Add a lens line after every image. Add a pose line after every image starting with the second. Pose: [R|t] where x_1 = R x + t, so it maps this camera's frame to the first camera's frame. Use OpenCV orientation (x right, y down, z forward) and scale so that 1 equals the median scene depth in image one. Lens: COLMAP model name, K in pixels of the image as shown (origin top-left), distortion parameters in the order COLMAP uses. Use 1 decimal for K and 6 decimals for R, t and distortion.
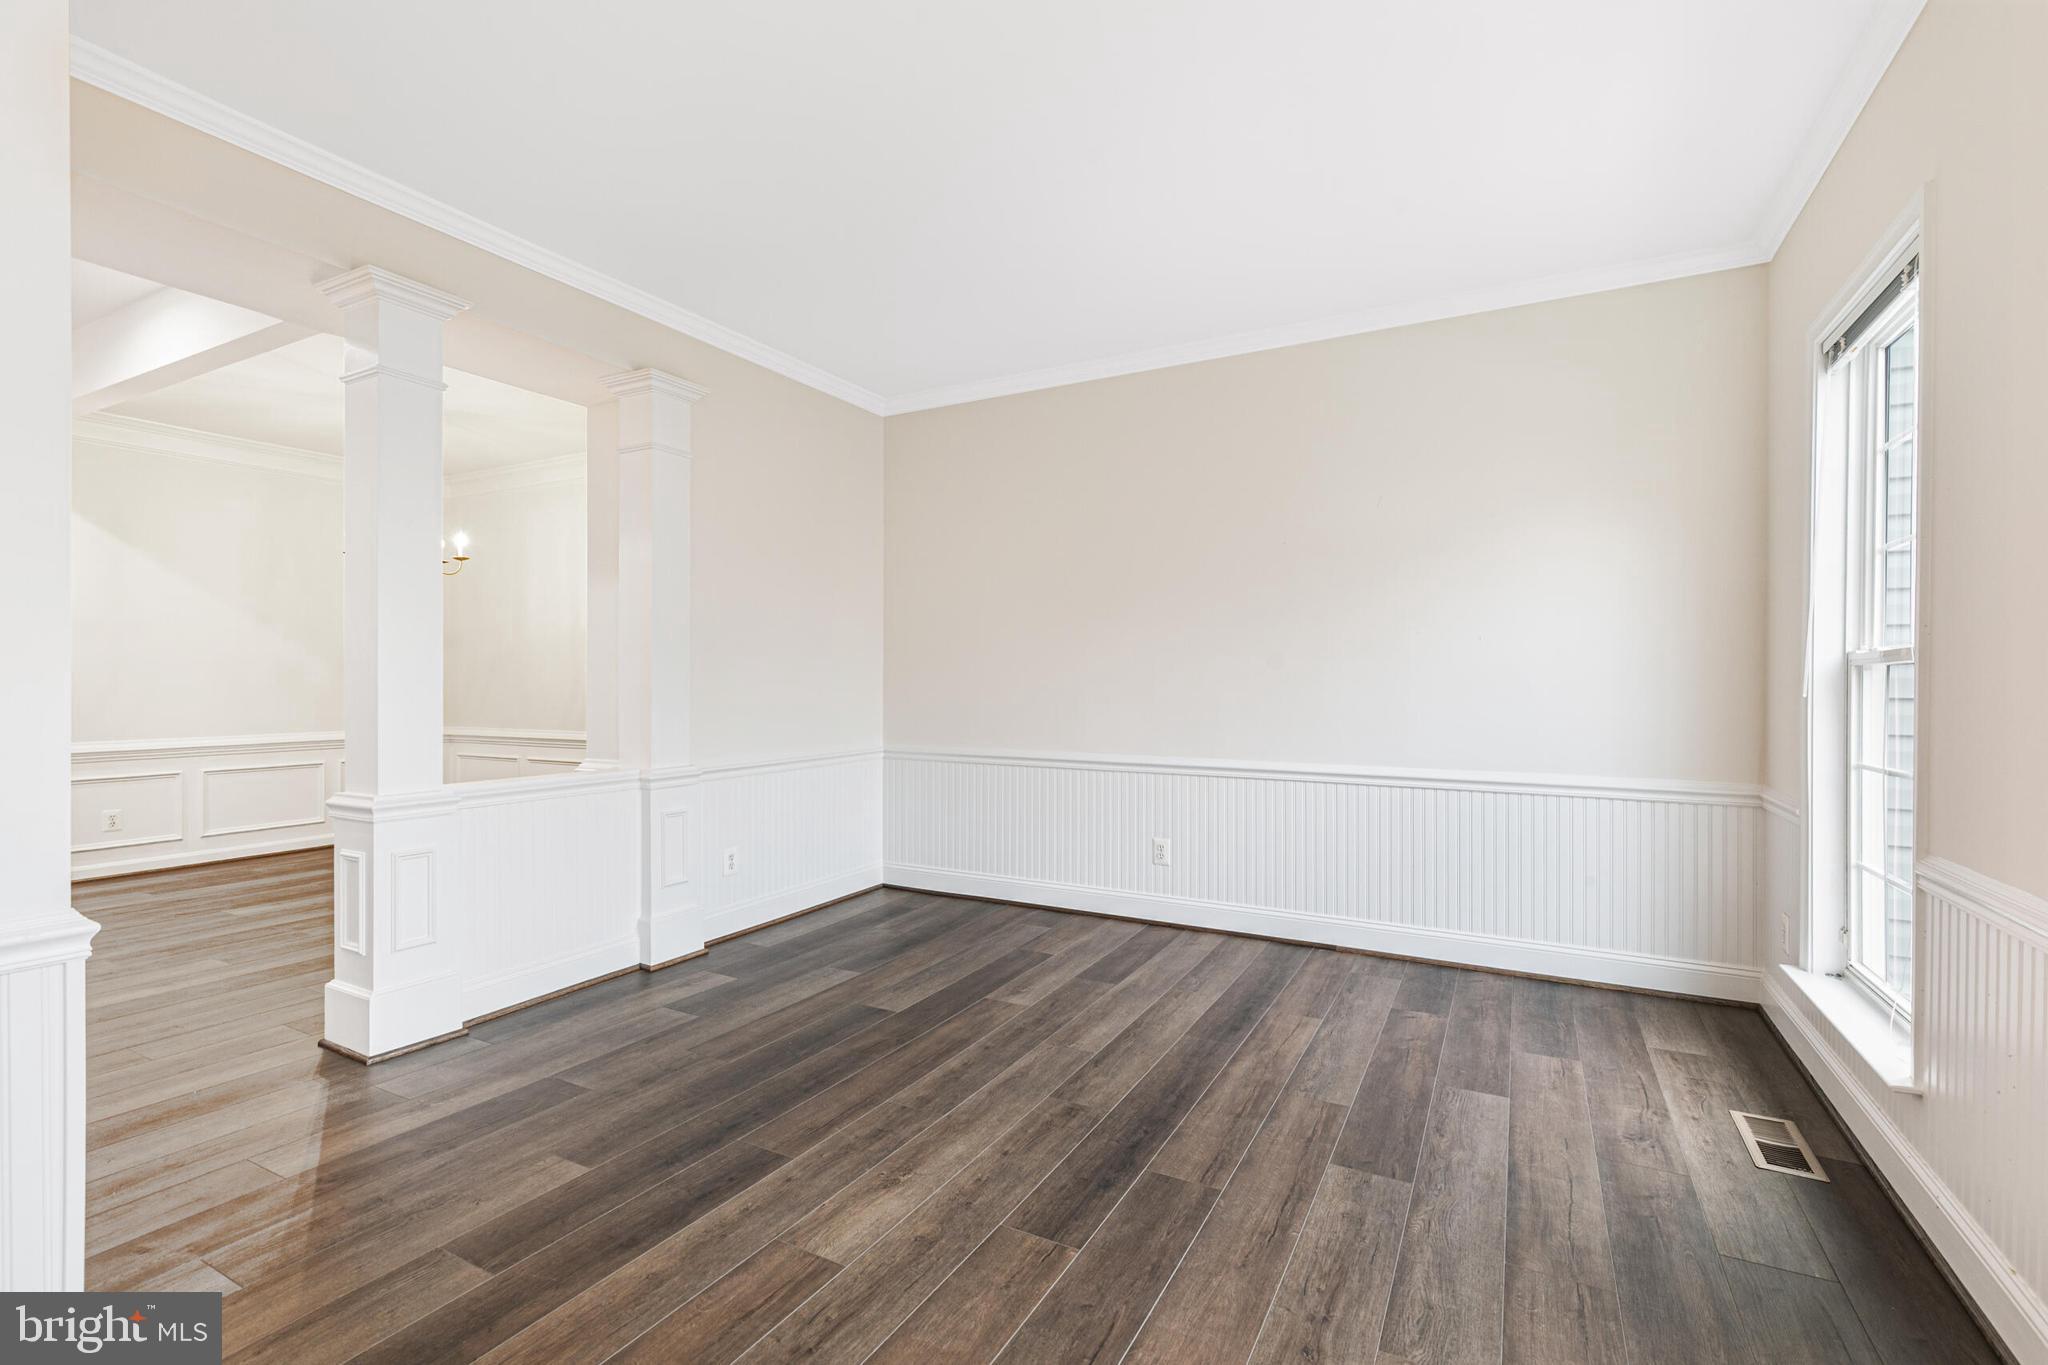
lens RADIAL K [[929.6, 0, 1020.1], [0, 929.6, 682.6], [0, 0, 1]] dist [0.008906, -0.003770]
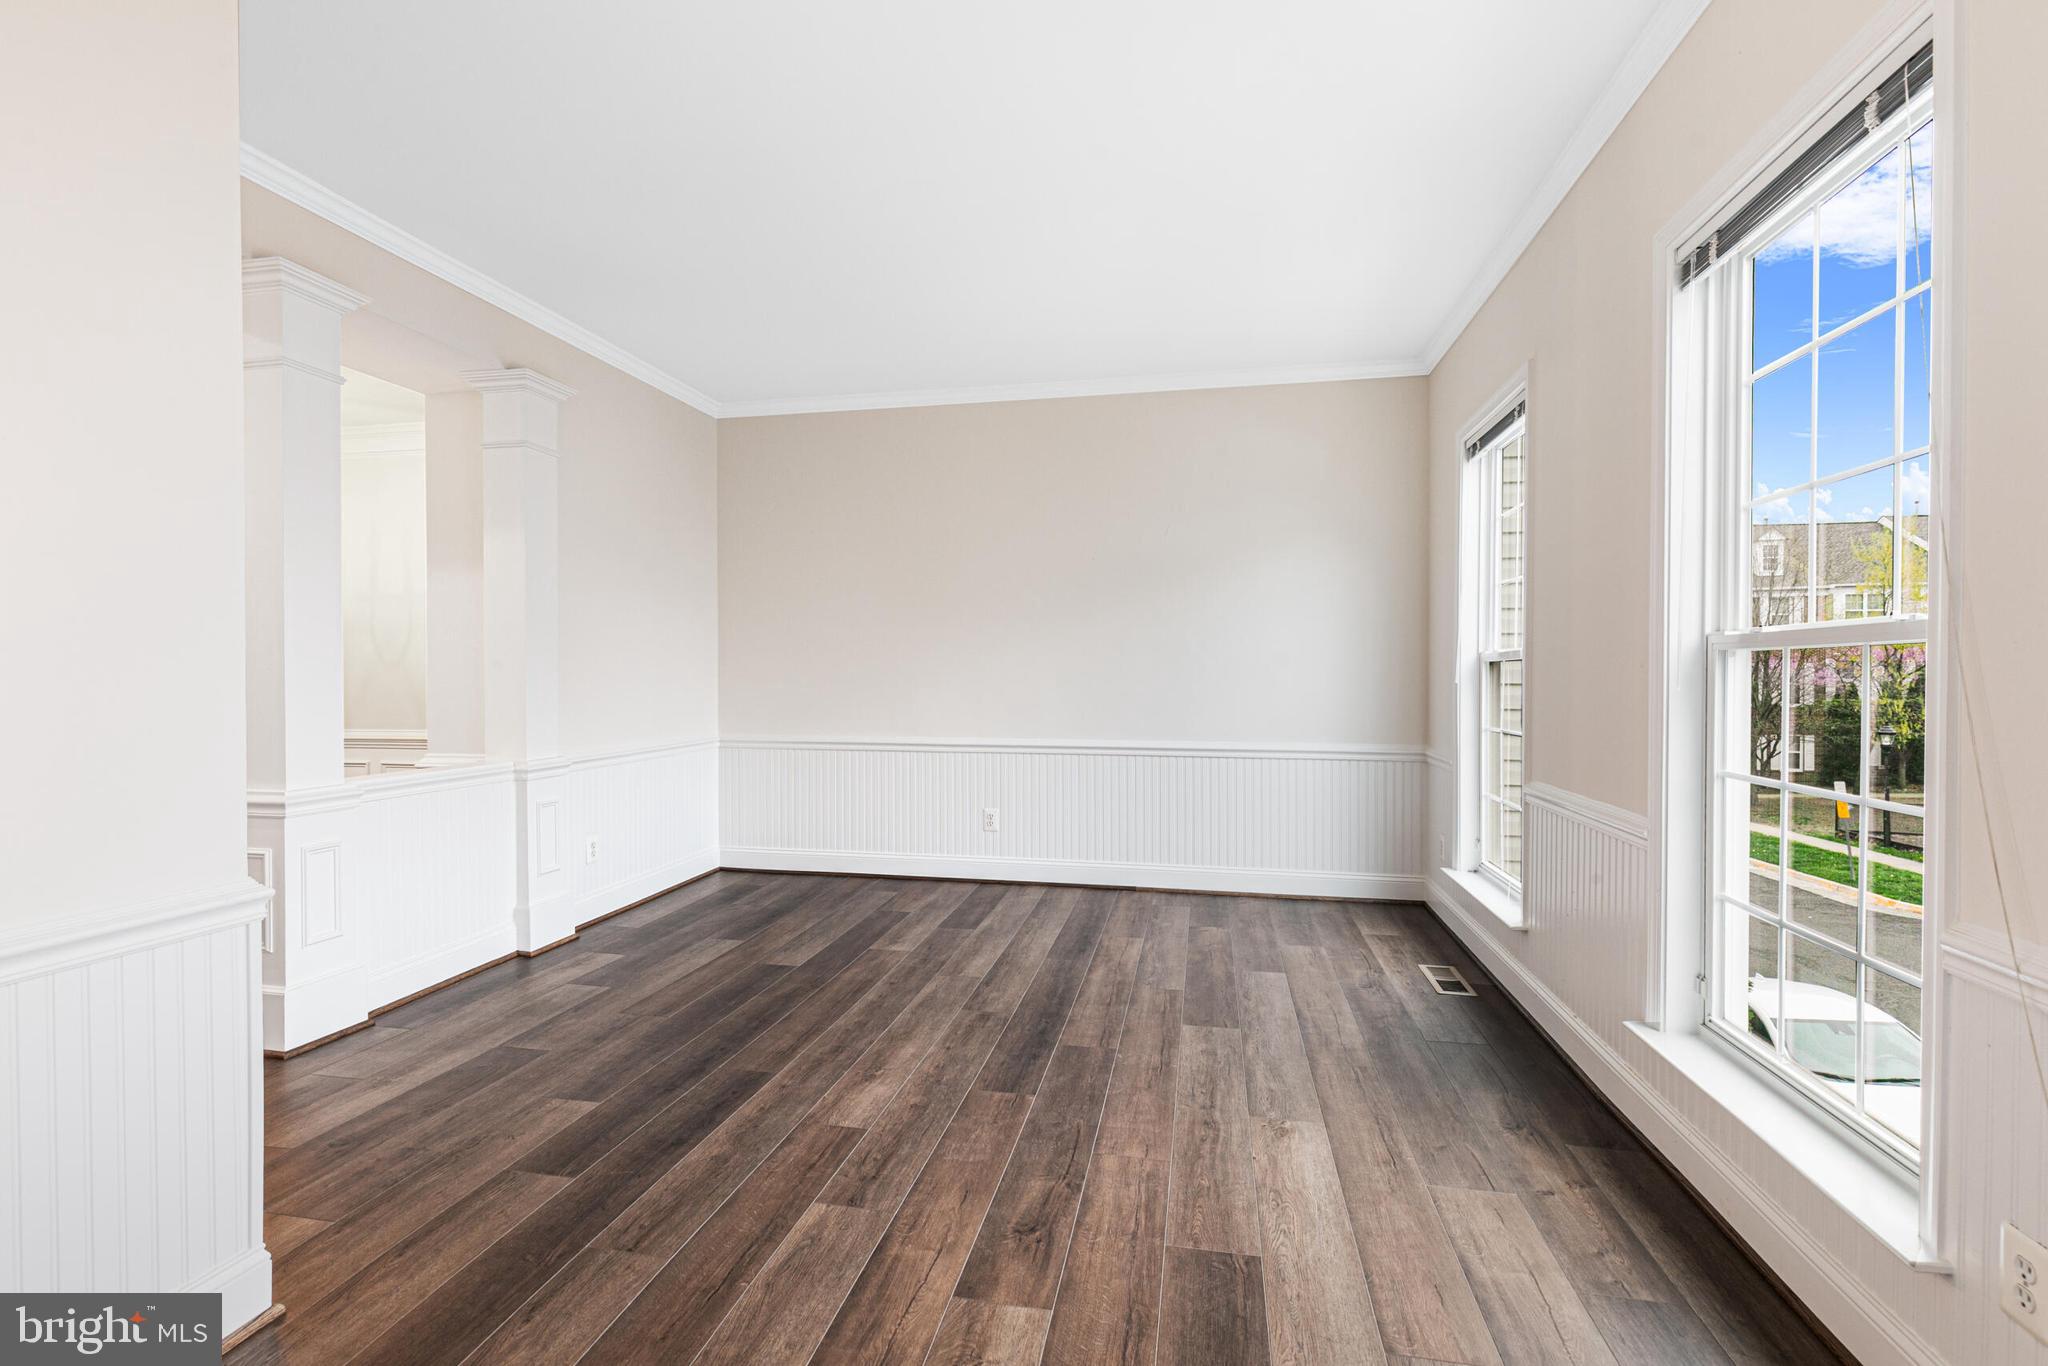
lens RADIAL K [[929.6, 0, 1030.2], [0, 929.6, 680.7], [0, 0, 1]] dist [0.008906, -0.003770]
pose [[0.953581, -0.005093, 0.301094, -0.241929], [0.002981, 0.999968, 0.007473, -0.001302], [-0.301122, -0.006229, 0.953565, -0.195833]]
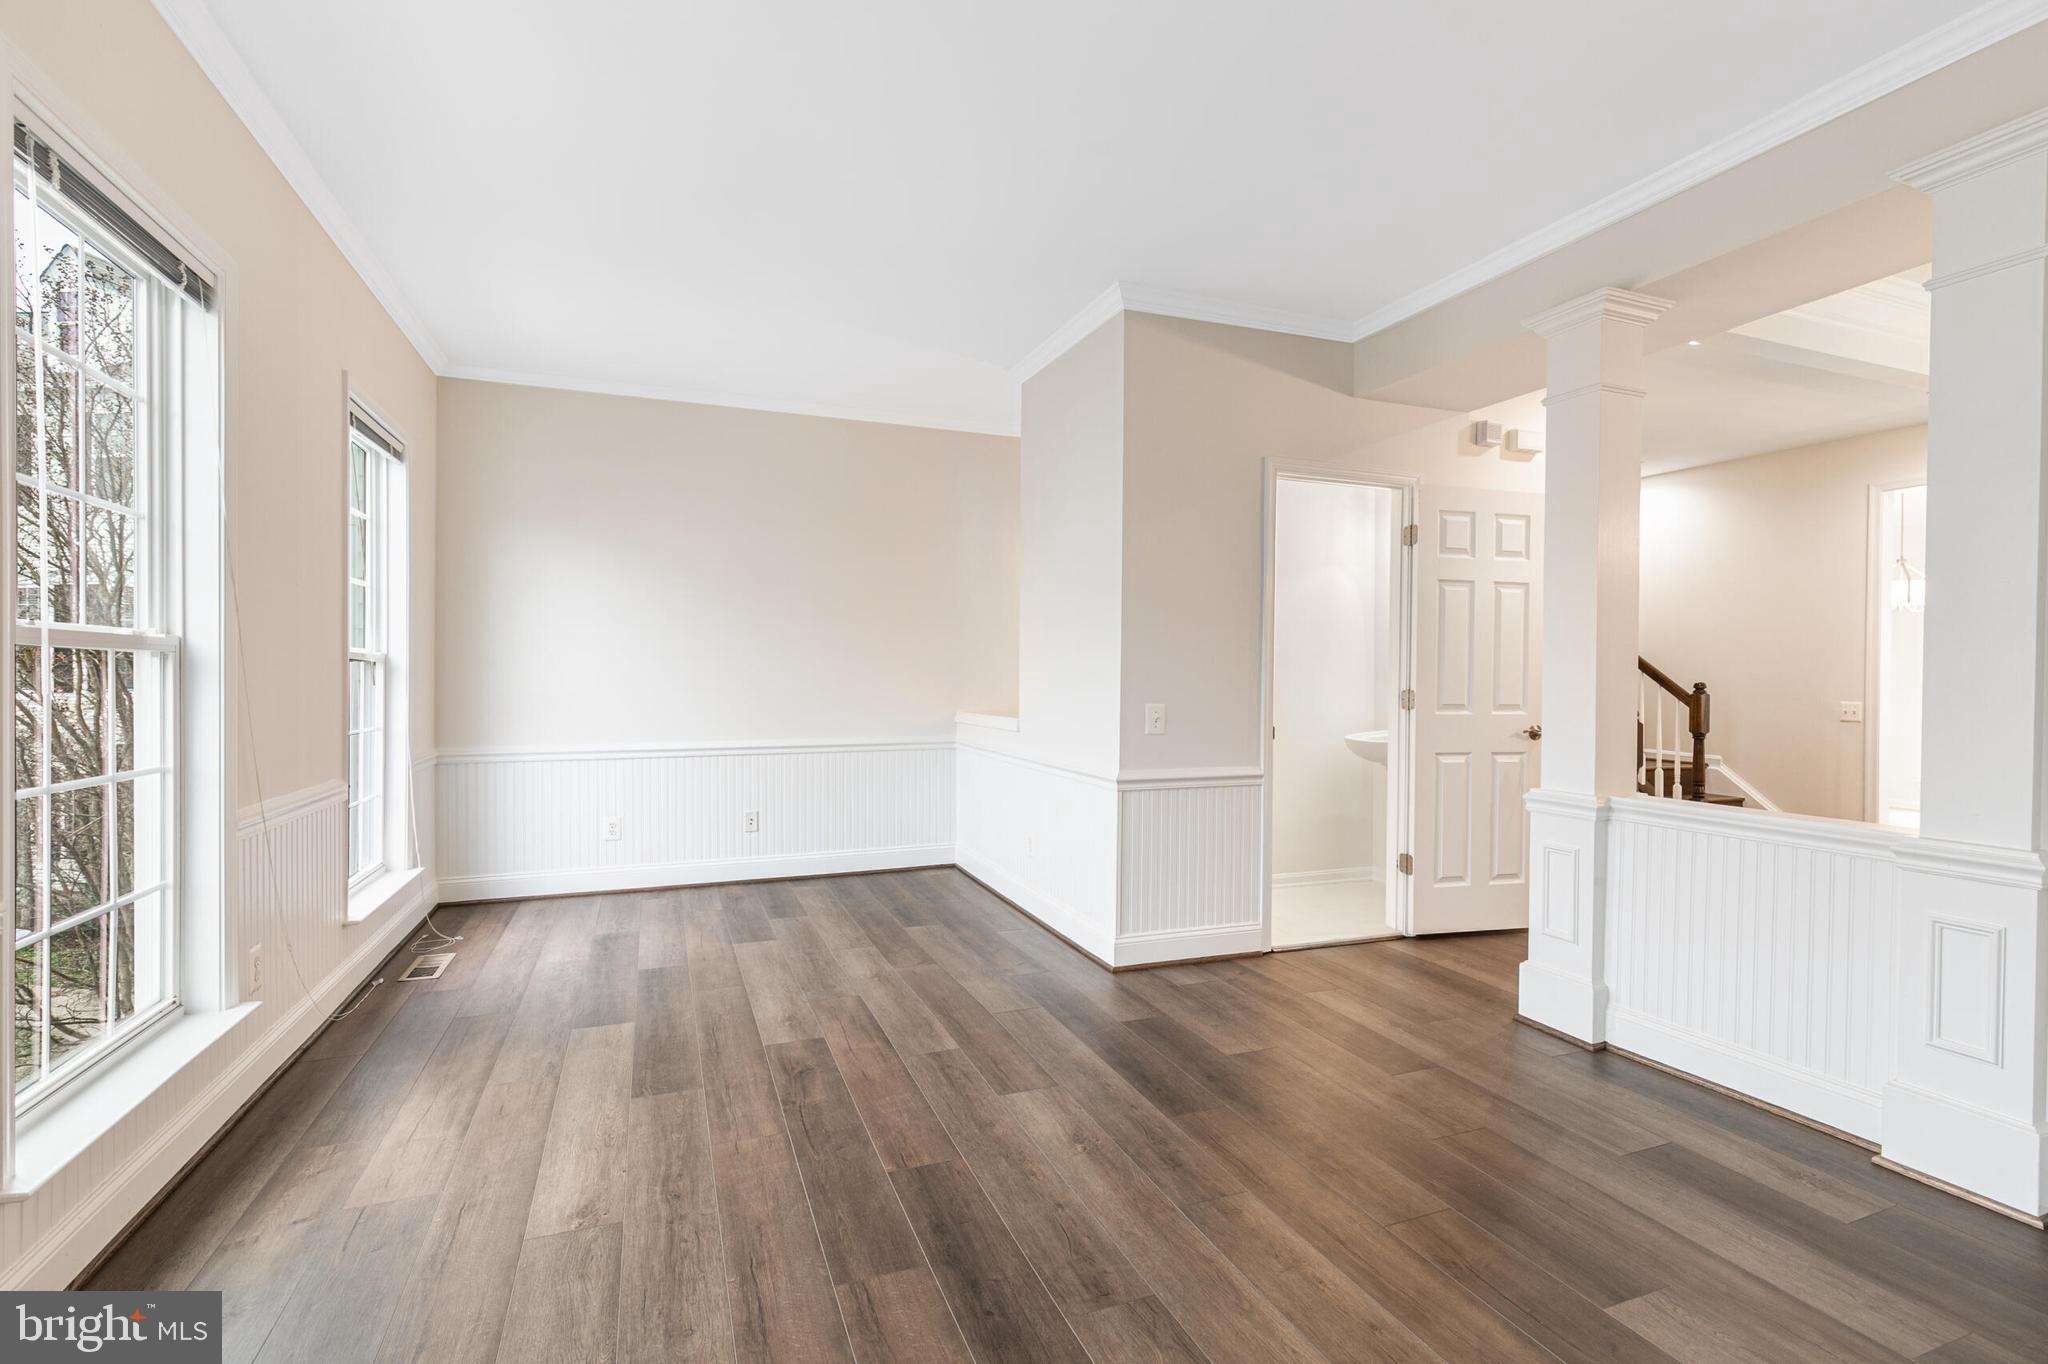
lens RADIAL K [[929.6, 0, 1013.8], [0, 929.6, 693.1], [0, 0, 1]] dist [0.008906, -0.003770]
pose [[-0.648879, 0.003591, -0.760883, 0.586323], [-0.009579, 0.999871, 0.012887, -0.000439], [0.760831, 0.015651, -0.648761, 1.300178]]
